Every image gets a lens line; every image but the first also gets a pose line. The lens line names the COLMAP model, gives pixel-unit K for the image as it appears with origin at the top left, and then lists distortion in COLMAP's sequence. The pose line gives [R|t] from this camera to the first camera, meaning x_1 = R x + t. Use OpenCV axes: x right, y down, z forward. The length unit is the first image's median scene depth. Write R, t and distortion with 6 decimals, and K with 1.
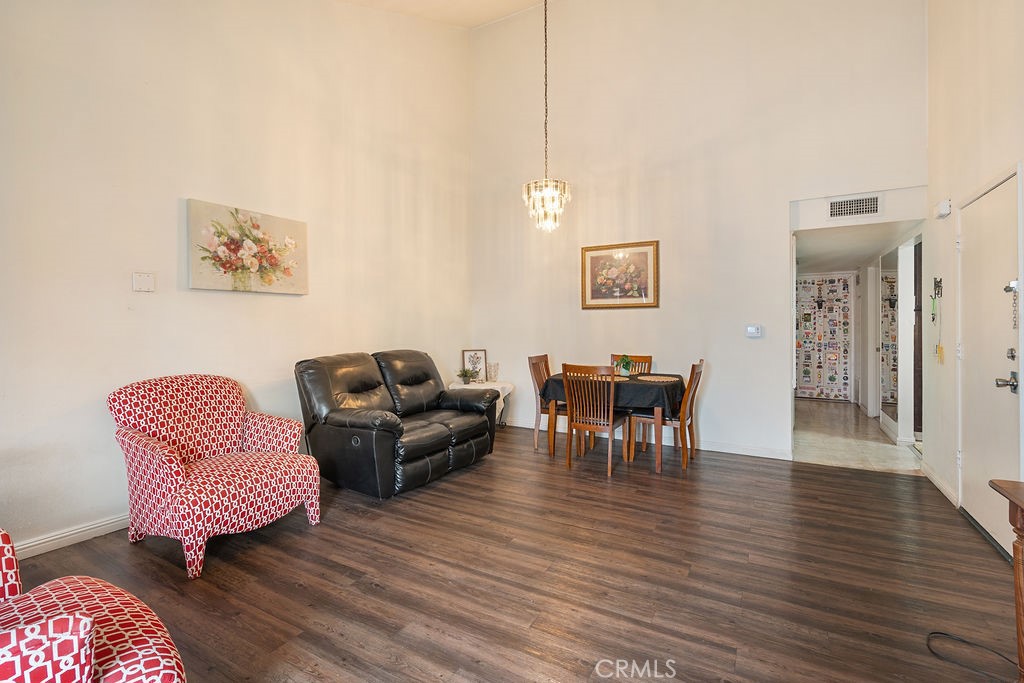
lens RADIAL K [[469.4, 0, 505.4], [0, 469.4, 318.7], [0, 0, 1]] dist [-0.003127, -0.000198]
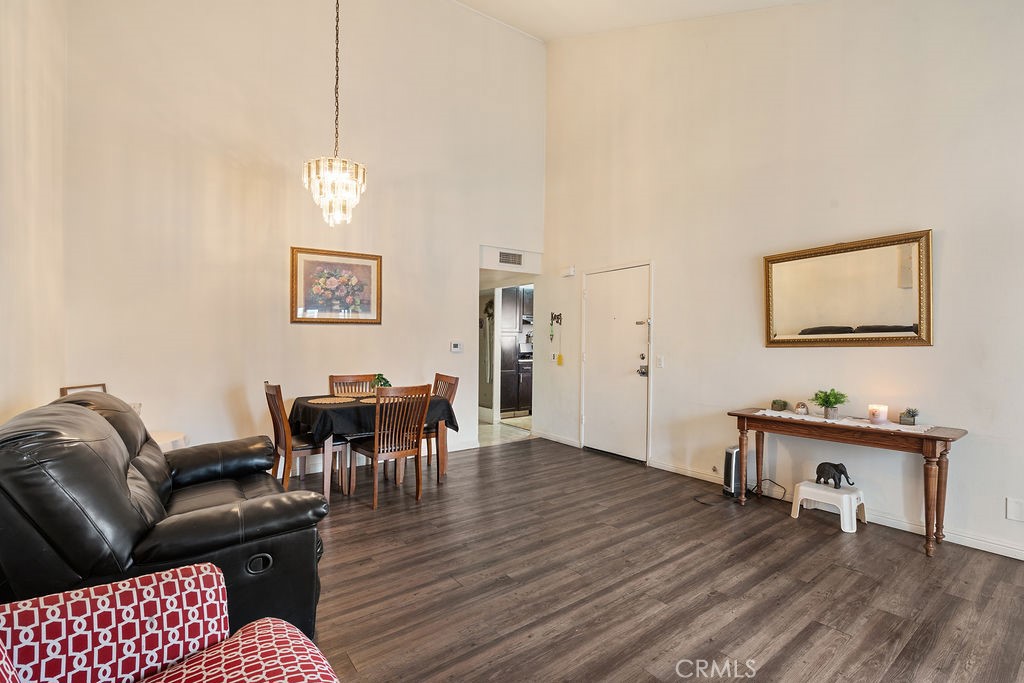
lens RADIAL K [[464.0, 0, 512.0], [0, 464.0, 341.5], [0, 0, 1]] dist [-0.004081, -0.000161]
pose [[0.404146, -0.001291, 0.914694, -0.623423], [-0.010451, 0.999927, 0.006028, 0.004950], [-0.914635, -0.011996, 0.404103, 0.487686]]
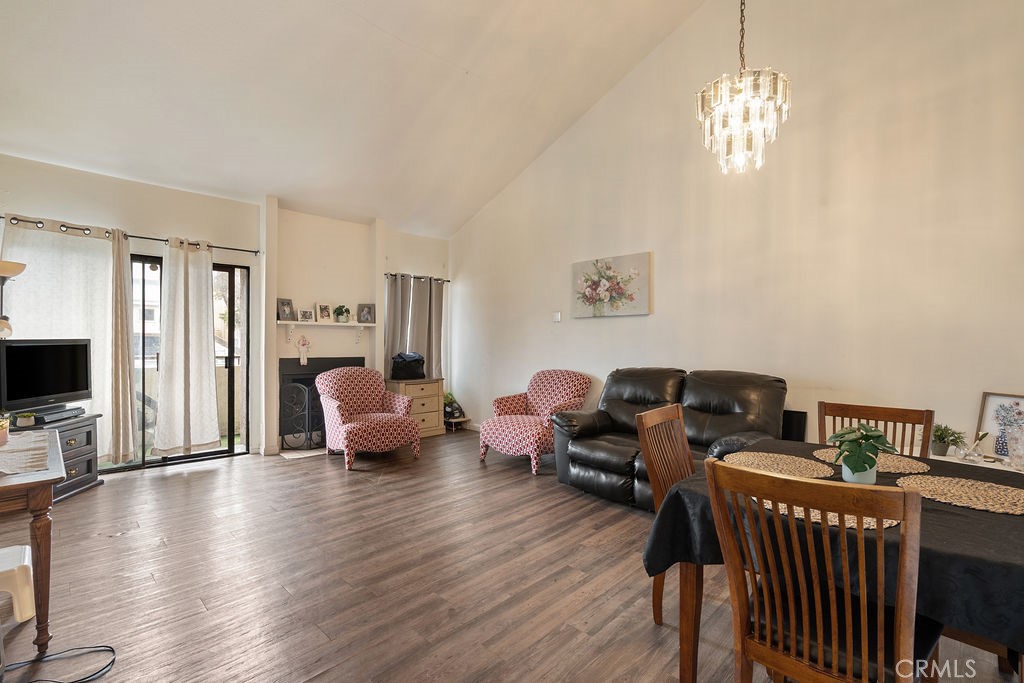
lens RADIAL K [[464.0, 0, 512.0], [0, 464.0, 341.5], [0, 0, 1]] dist [-0.004081, -0.000161]
pose [[-0.253048, 0.001595, -0.967452, 0.849428], [0.008062, 0.999967, -0.000460, 0.015108], [0.967420, -0.007916, -0.253053, 1.072105]]
